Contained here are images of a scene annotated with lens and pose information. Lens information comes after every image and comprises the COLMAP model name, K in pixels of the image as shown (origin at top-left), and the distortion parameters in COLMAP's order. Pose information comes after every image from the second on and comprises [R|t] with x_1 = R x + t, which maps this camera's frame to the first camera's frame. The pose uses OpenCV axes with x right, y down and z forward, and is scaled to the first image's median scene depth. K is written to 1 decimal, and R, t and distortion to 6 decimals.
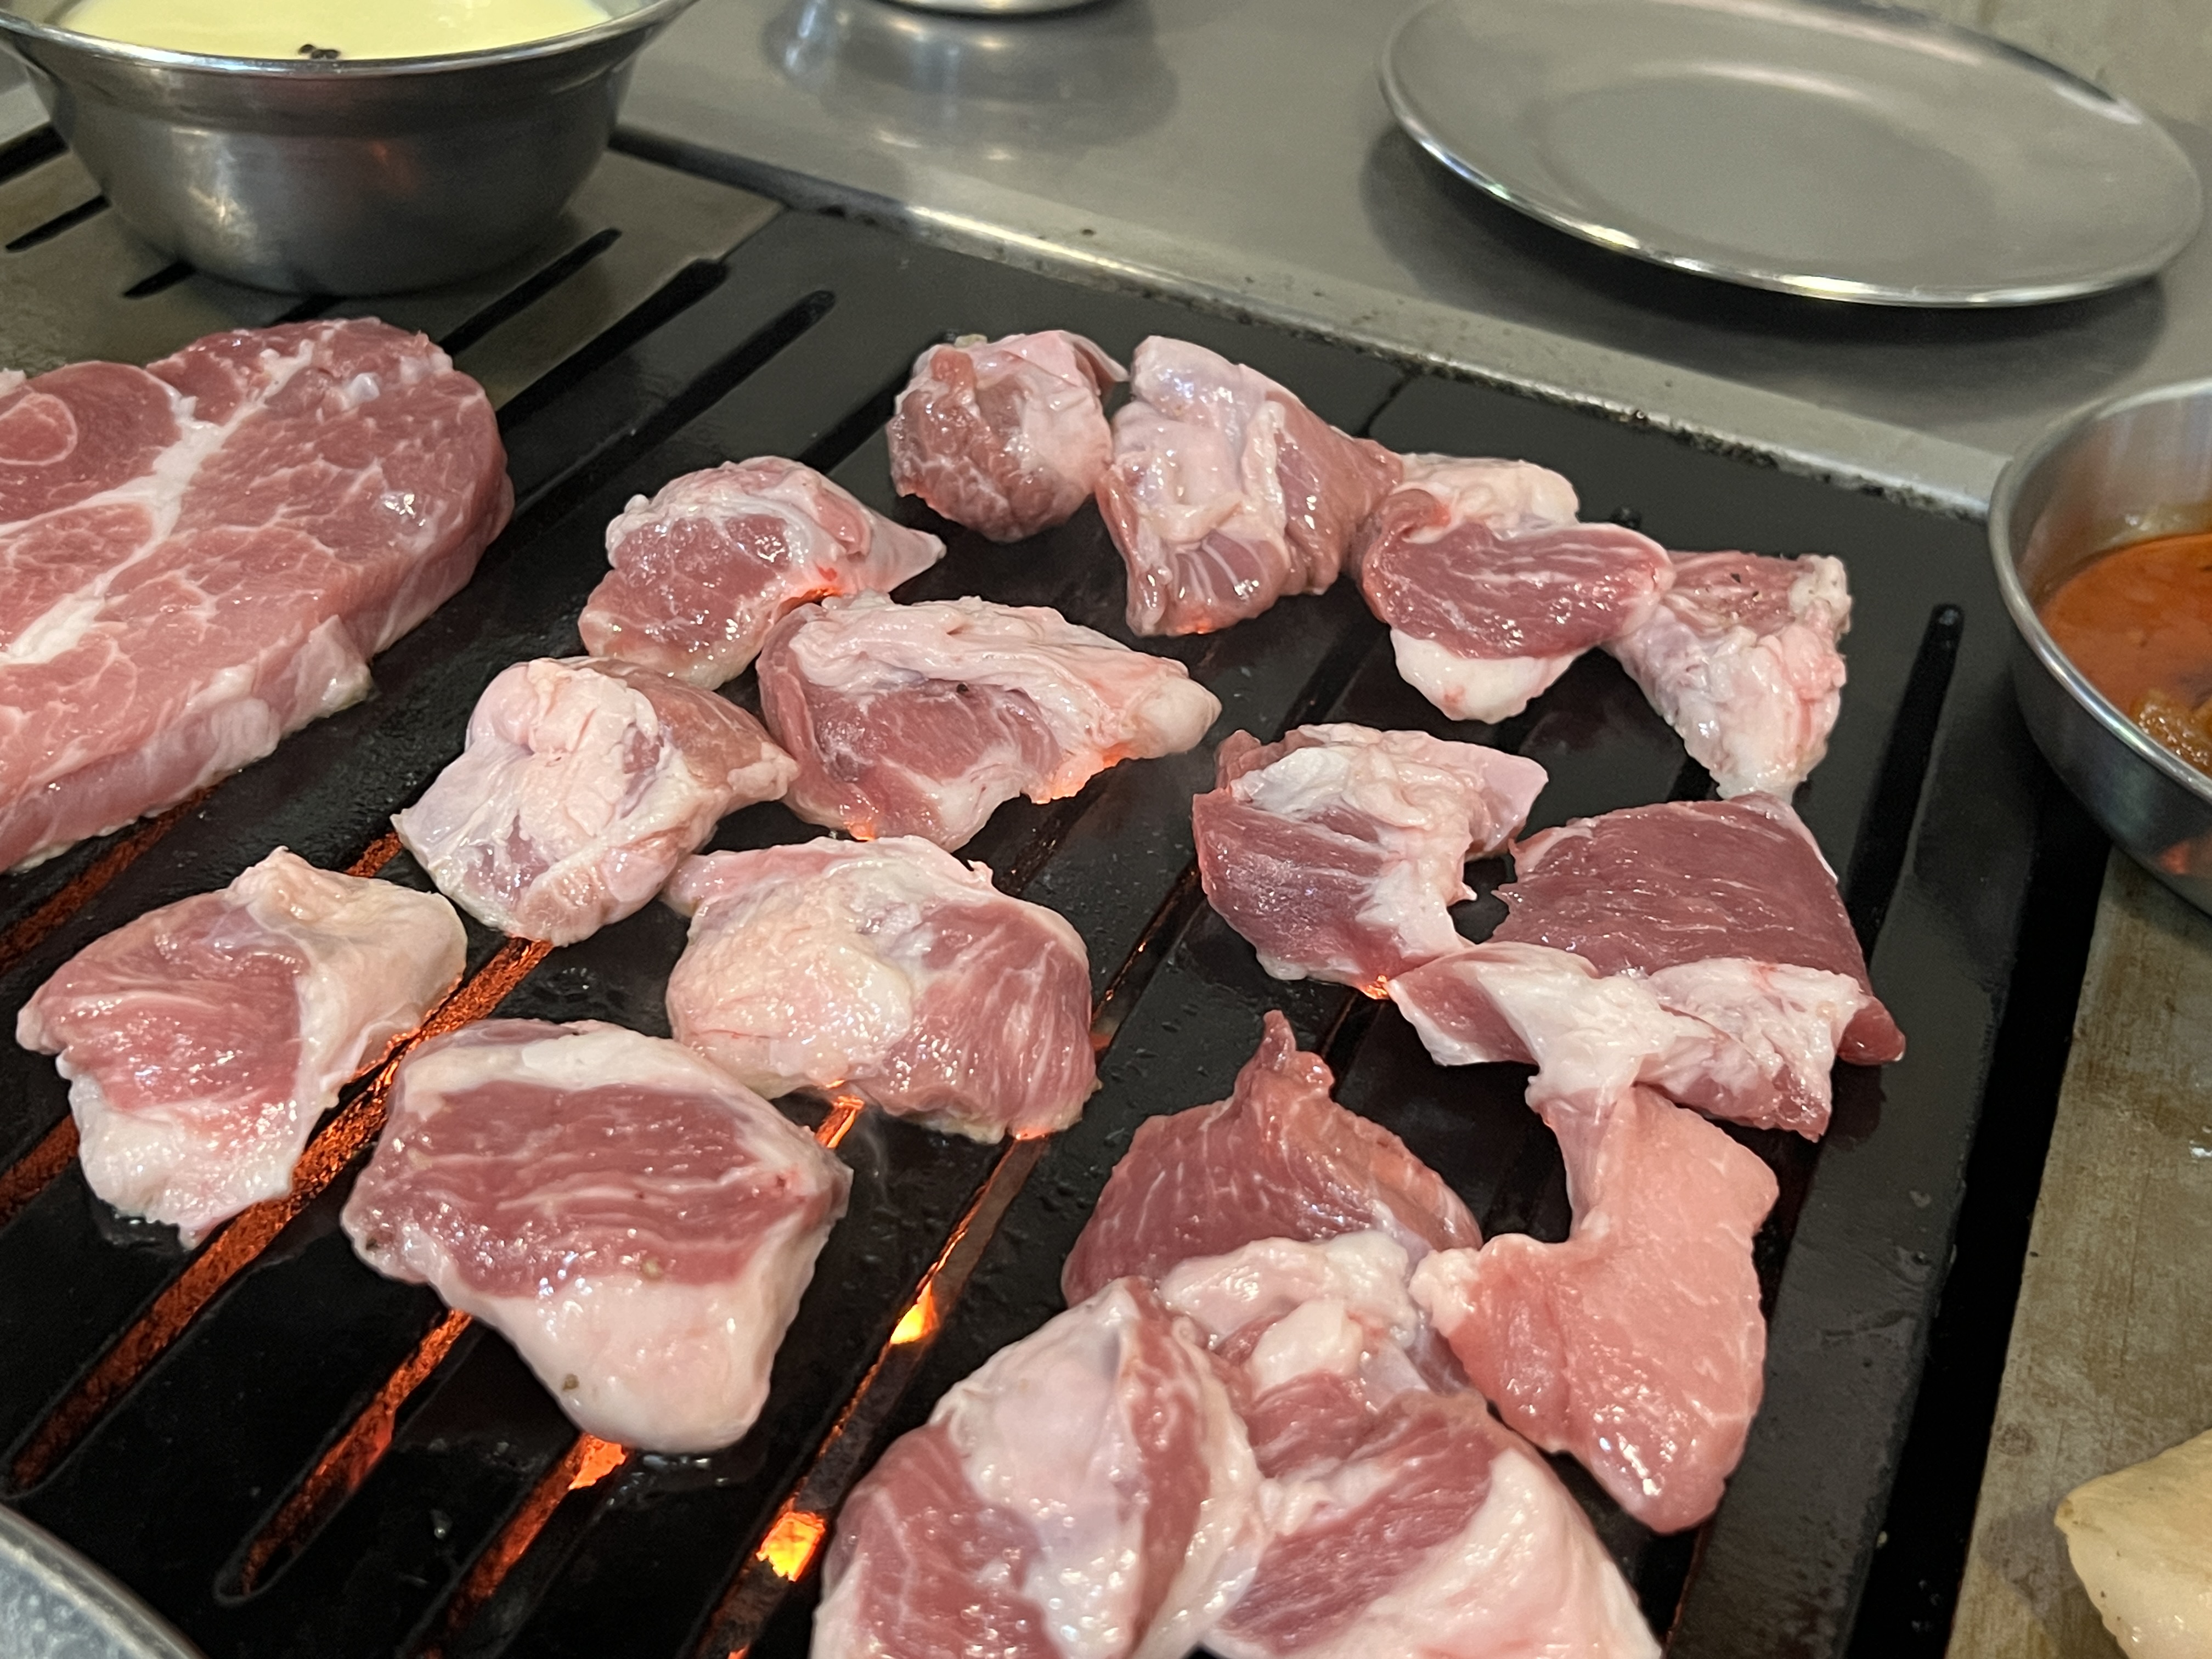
lens RADIAL K [[2589.3, 0, 1106.0], [0, 2589.3, 829.5], [0, 0, 1]] dist [-0.091404, 0.080934]
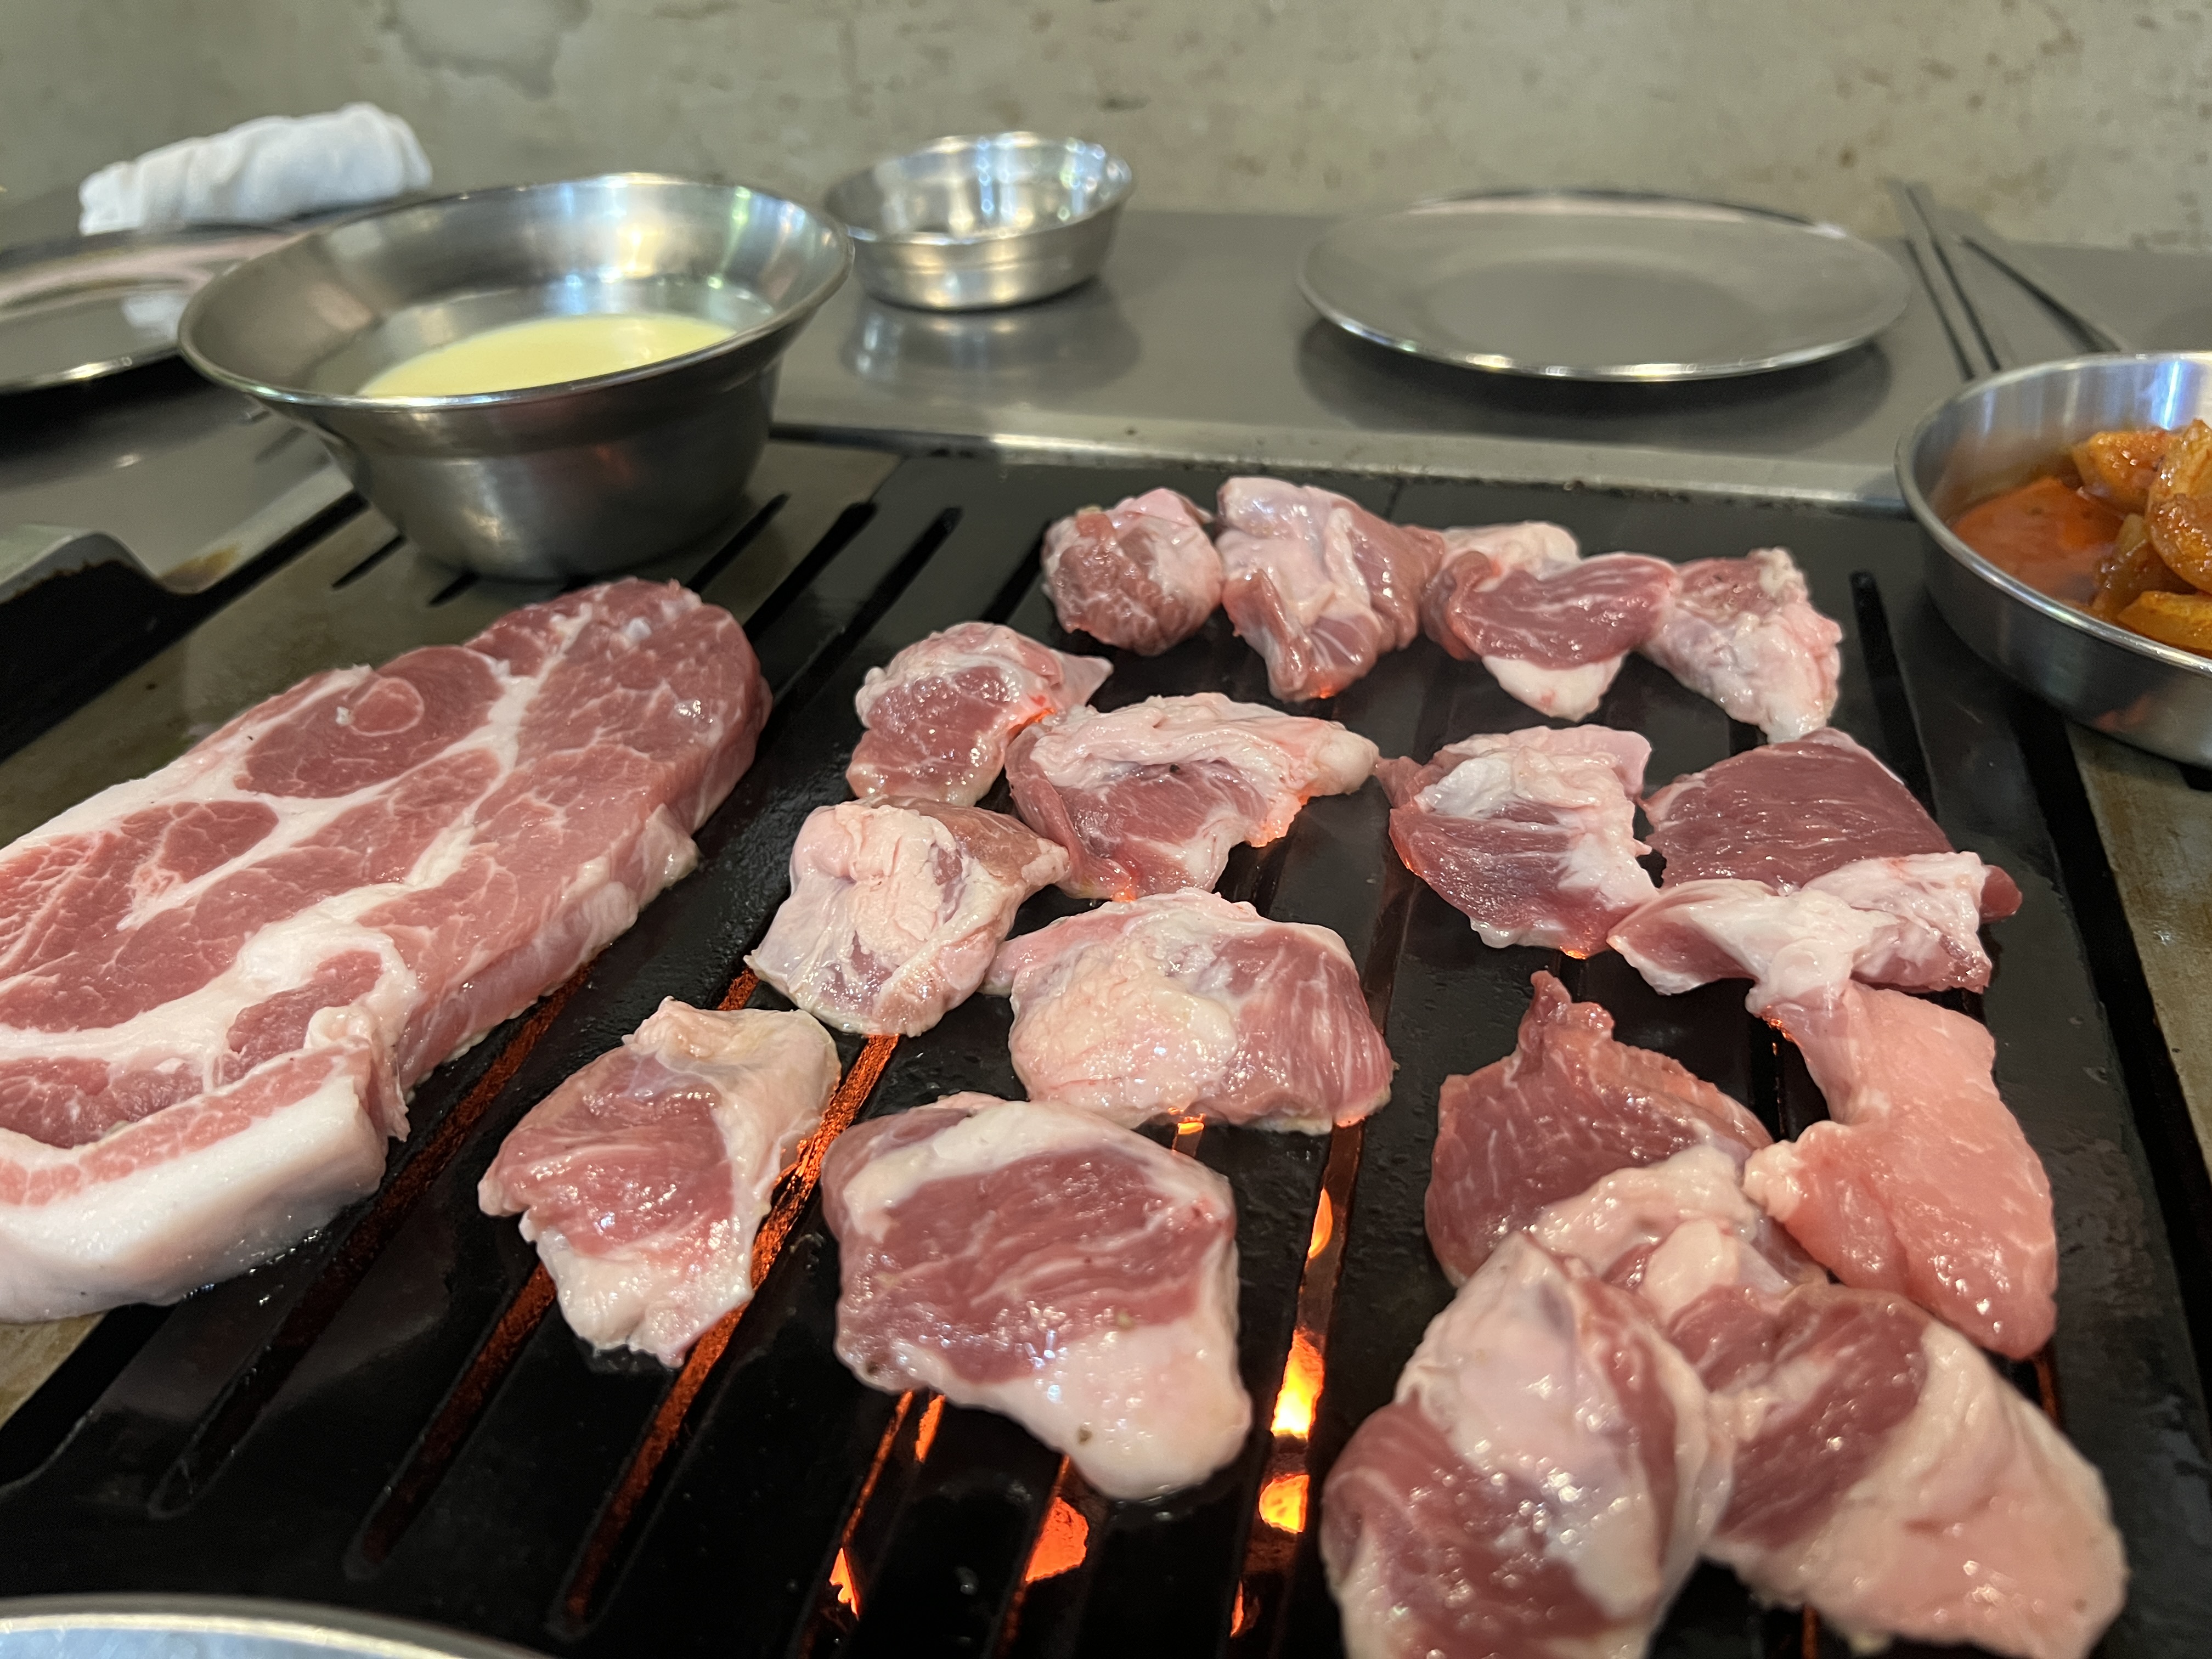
lens RADIAL K [[1662.1, 0, 1106.0], [0, 1662.1, 829.5], [0, 0, 1]] dist [-0.053974, -0.002101]
pose [[0.981690, -0.189264, 0.021521, -0.111051], [0.189827, 0.981416, -0.028082, -0.009190], [-0.015806, 0.031653, 0.999374, 0.205641]]
